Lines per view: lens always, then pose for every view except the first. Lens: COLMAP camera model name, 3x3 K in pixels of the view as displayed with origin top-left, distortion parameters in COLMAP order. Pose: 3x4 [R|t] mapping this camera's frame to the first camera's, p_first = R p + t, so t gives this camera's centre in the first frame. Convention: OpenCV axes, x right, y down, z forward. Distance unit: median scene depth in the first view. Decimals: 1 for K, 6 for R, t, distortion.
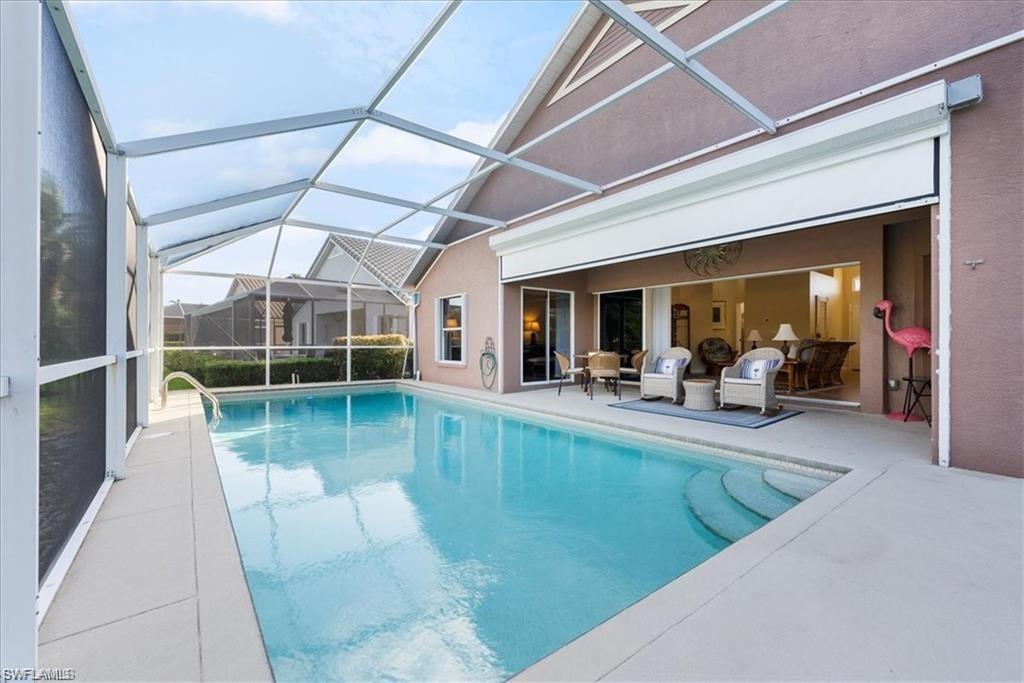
lens RADIAL K [[419.3, 0, 519.0], [0, 419.3, 339.9], [0, 0, 1]] dist [0.001980, 0.000082]
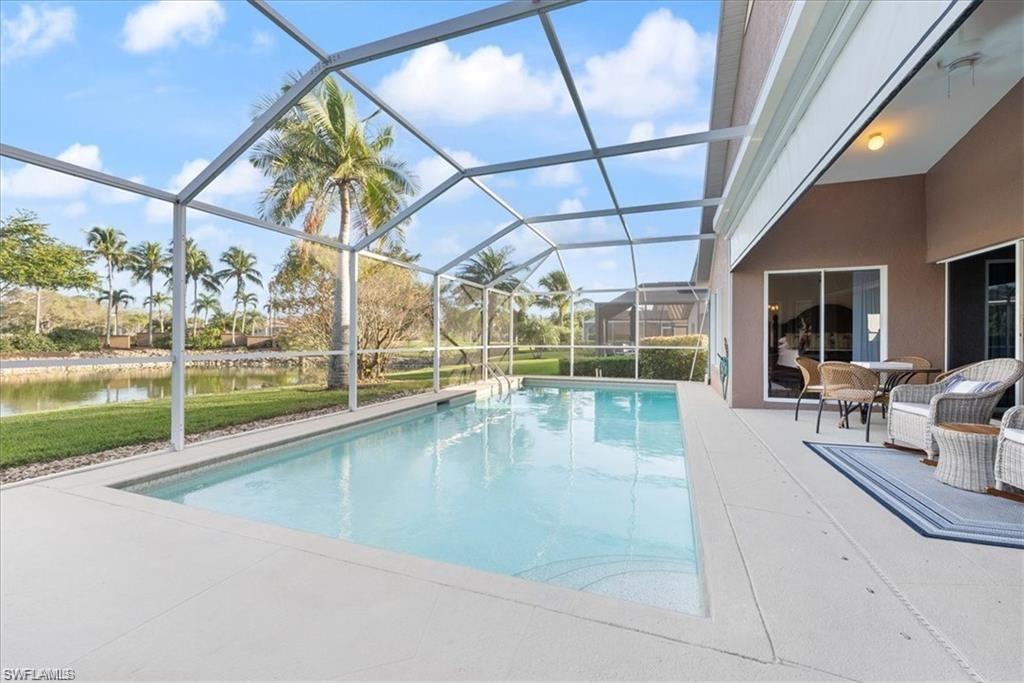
lens RADIAL K [[419.3, 0, 513.7], [0, 419.3, 341.4], [0, 0, 1]] dist [0.001980, 0.000082]
pose [[0.511525, 0.004560, -0.859257, 0.383087], [0.000959, 0.999982, 0.005878, -0.004775], [0.859268, -0.003830, 0.511511, 0.191780]]
